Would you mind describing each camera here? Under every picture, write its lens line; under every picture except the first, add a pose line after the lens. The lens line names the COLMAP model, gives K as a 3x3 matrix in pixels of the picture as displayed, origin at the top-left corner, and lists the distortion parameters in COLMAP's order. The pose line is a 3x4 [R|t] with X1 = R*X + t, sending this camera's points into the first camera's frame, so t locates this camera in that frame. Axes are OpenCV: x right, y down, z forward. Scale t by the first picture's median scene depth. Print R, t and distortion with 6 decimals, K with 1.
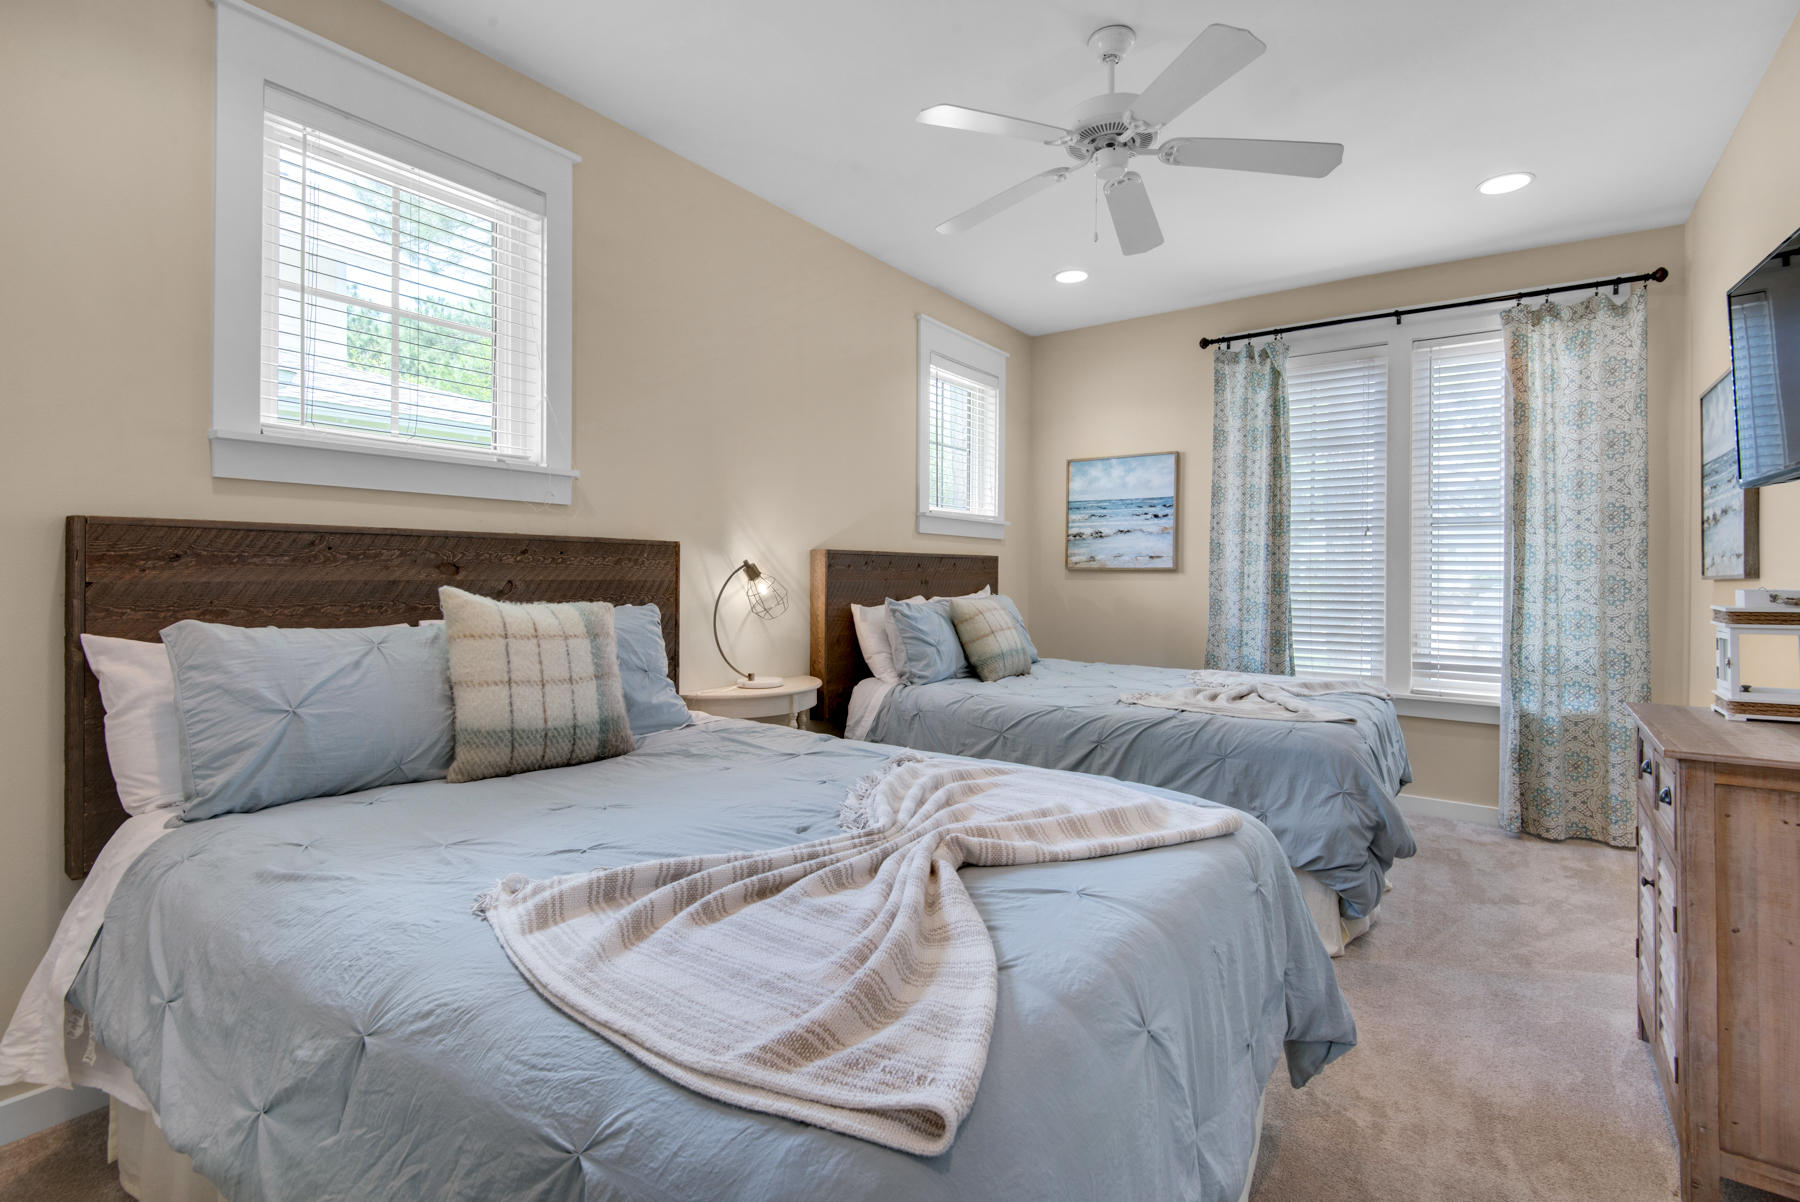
lens RADIAL K [[820.5, 0, 911.9], [0, 820.5, 572.2], [0, 0, 1]] dist [0.025100, -0.014287]
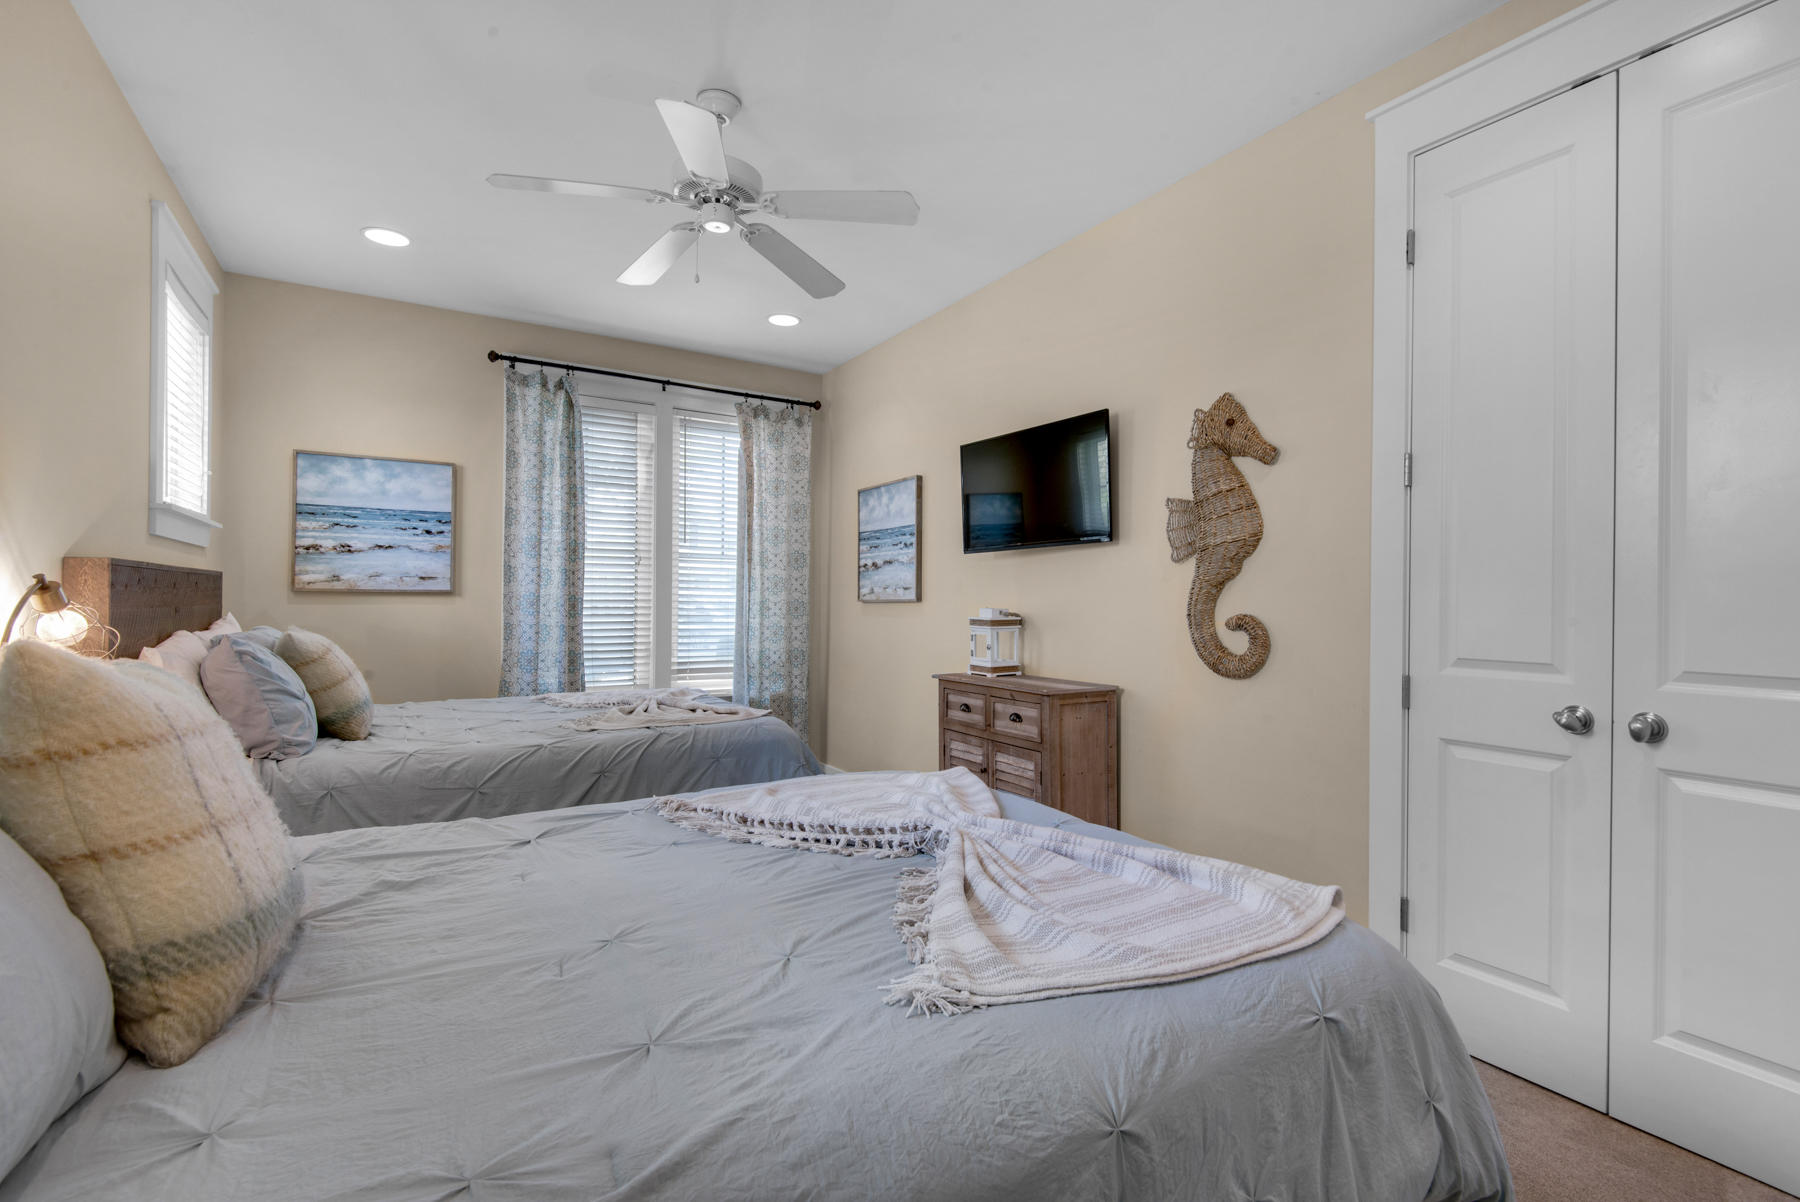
lens RADIAL K [[820.5, 0, 889.9], [0, 820.5, 602.7], [0, 0, 1]] dist [0.025100, -0.014287]
pose [[0.405034, -0.006450, 0.914279, -0.359985], [-0.006675, 0.999928, 0.010011, -0.004482], [-0.914277, -0.010158, 0.404962, 0.198203]]
